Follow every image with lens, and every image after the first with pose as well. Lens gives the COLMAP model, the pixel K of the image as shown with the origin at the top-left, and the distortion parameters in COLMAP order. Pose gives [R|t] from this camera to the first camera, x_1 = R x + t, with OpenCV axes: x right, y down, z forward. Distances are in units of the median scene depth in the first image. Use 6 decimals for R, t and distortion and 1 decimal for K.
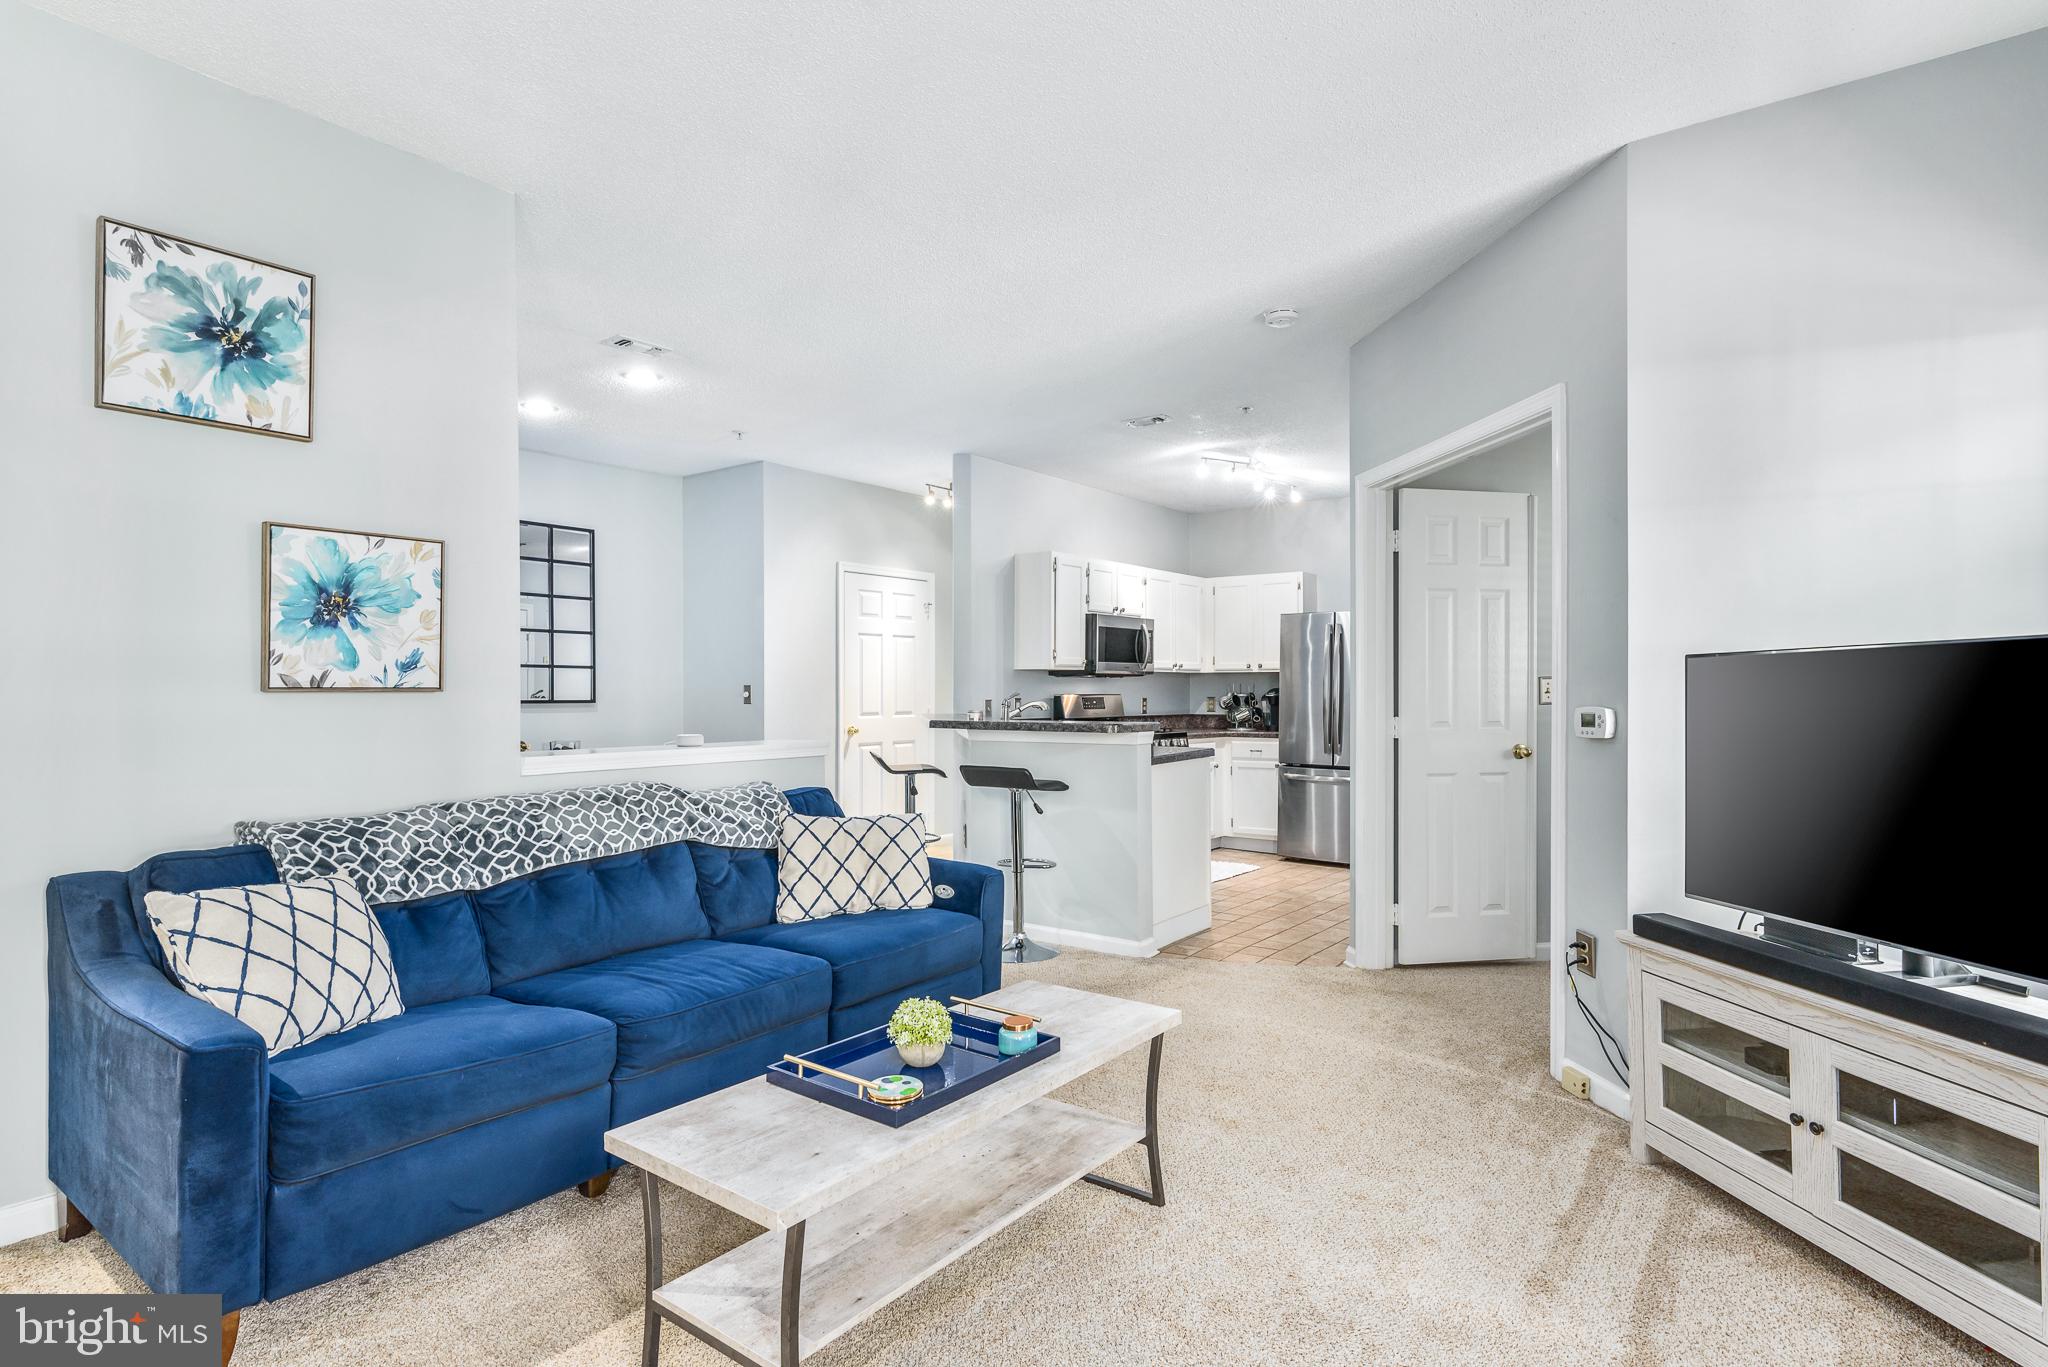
lens RADIAL K [[1049.2, 0, 1022.6], [0, 1049.2, 695.4], [0, 0, 1]] dist [0.004922, -0.001371]
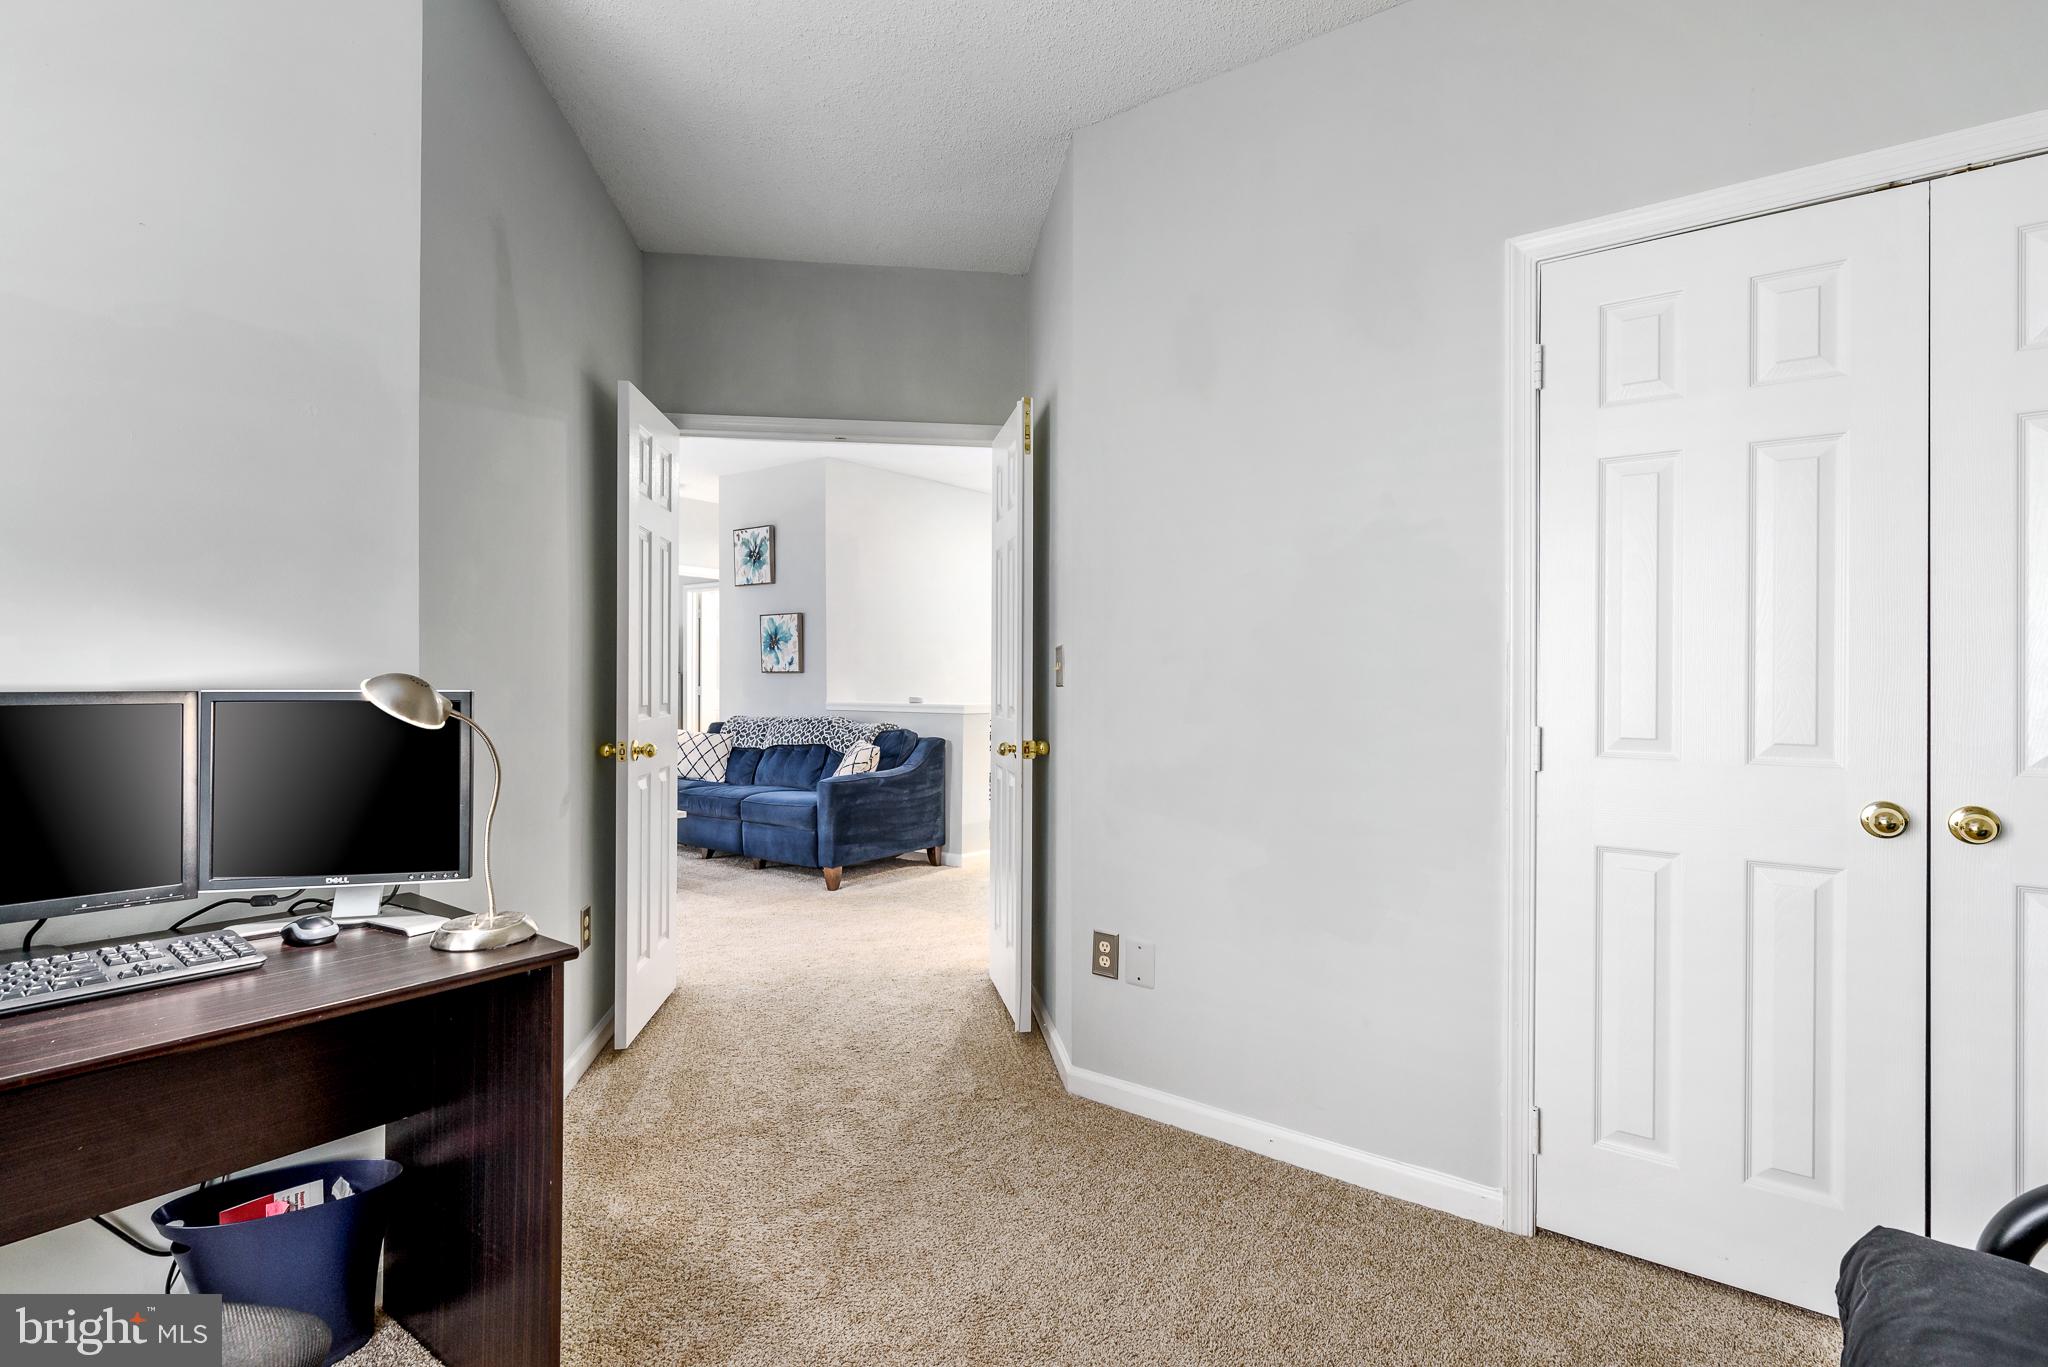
lens RADIAL K [[982.4, 0, 1026.8], [0, 982.4, 684.6], [0, 0, 1]] dist [-0.009351, 0.001657]
pose [[-0.004749, 0.007173, -0.999963, 0.746810], [-0.002754, 0.999970, 0.007186, 0.002396], [0.999985, 0.002789, -0.004729, 0.653856]]
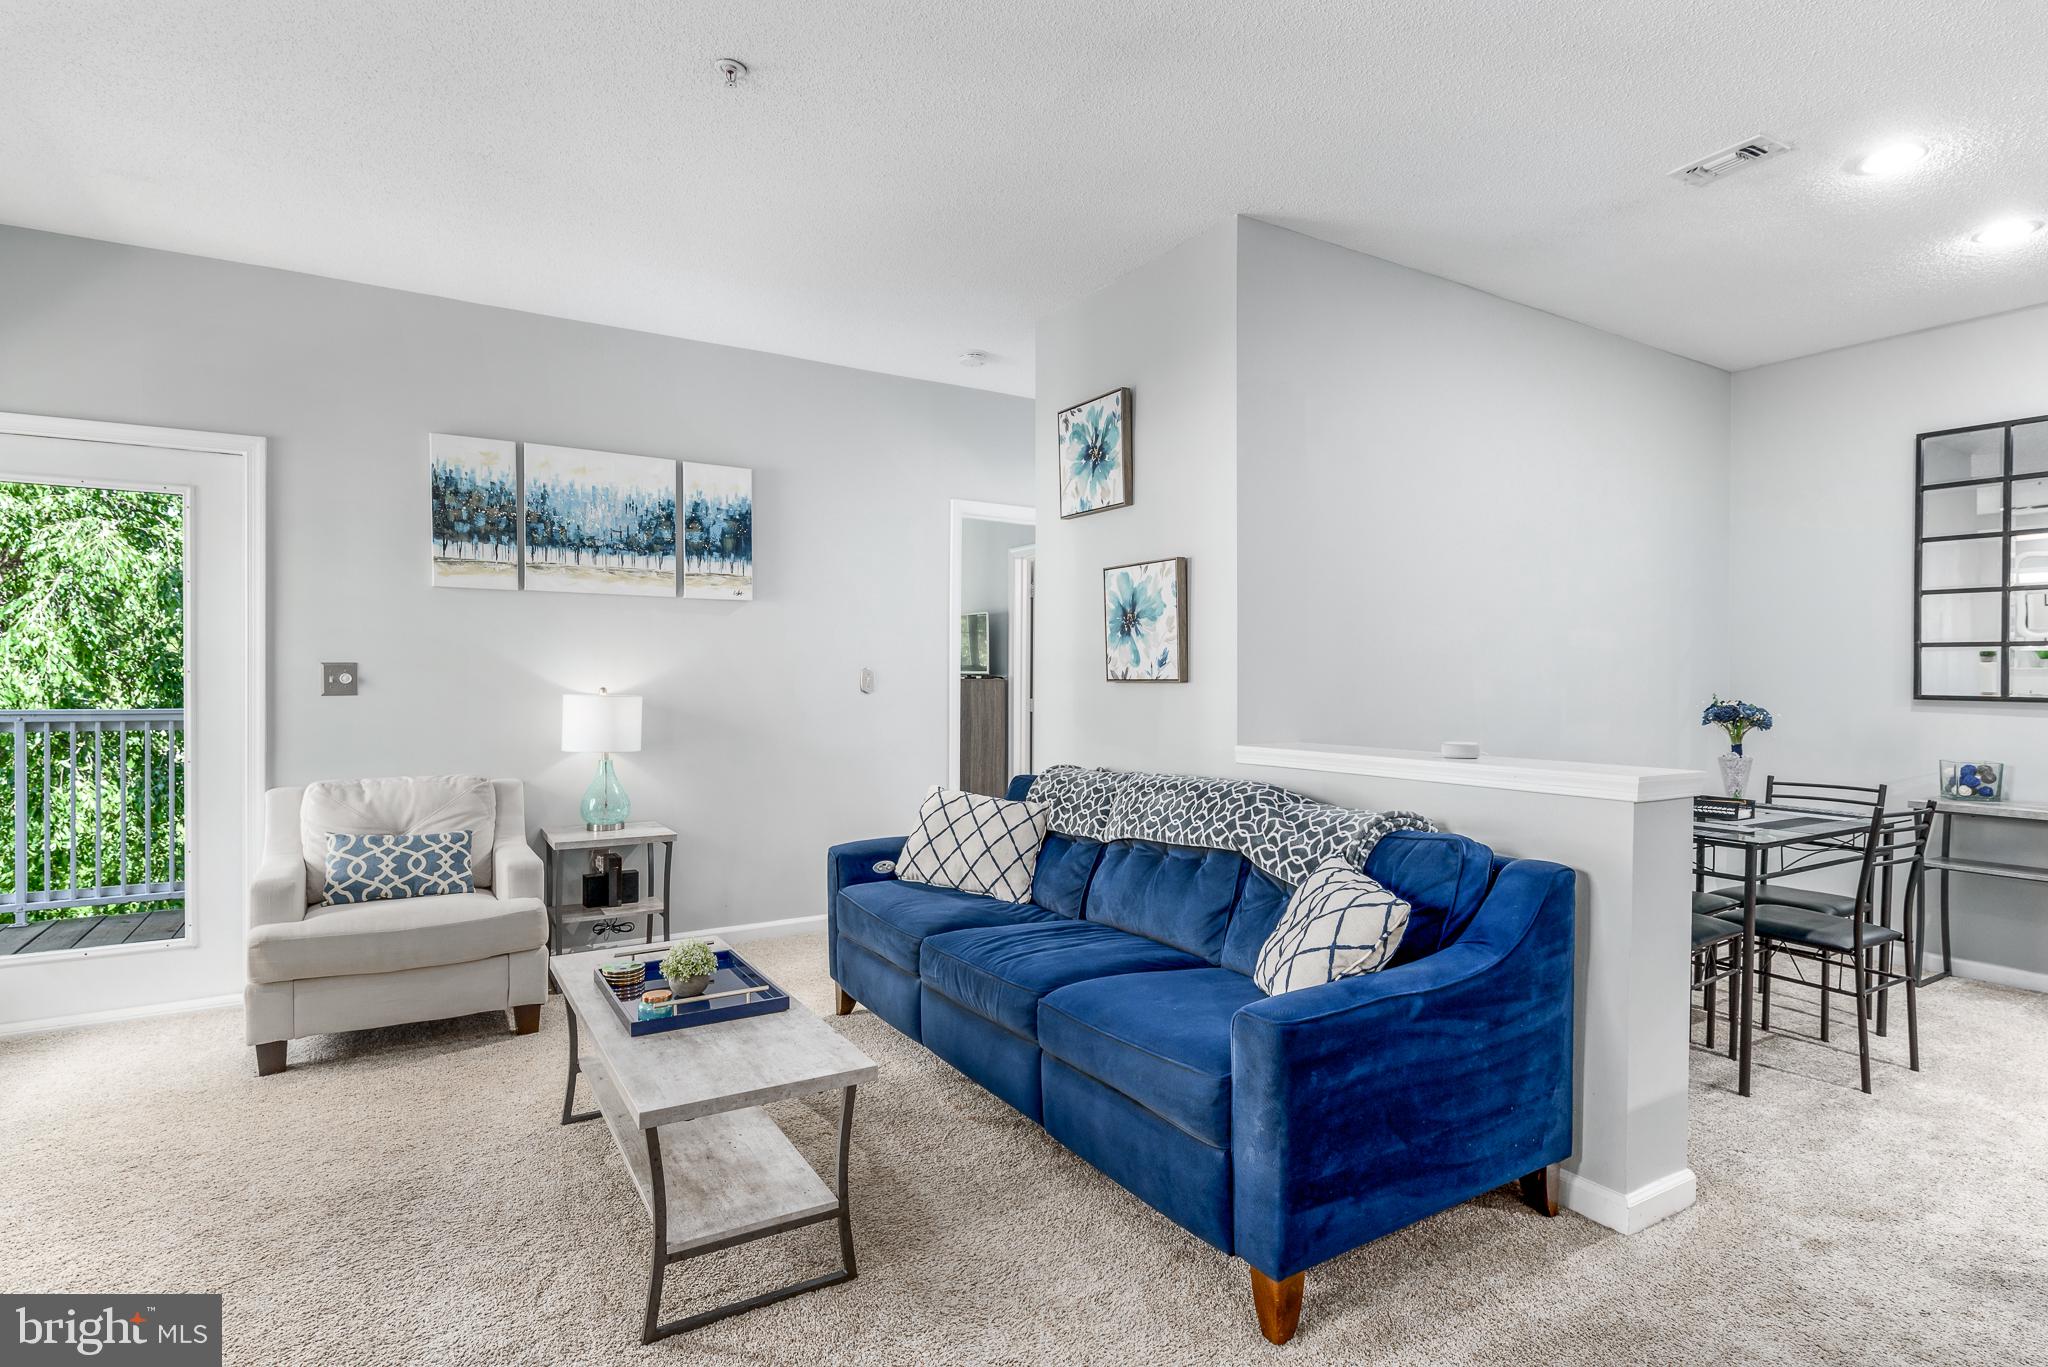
lens RADIAL K [[1049.2, 0, 1030.1], [0, 1049.2, 695.3], [0, 0, 1]] dist [0.004922, -0.001371]
pose [[-0.361384, 0.014683, -0.932301, 0.265300], [-0.003589, 0.999847, 0.017137, -0.003797], [0.932410, 0.009539, -0.361276, 0.537908]]
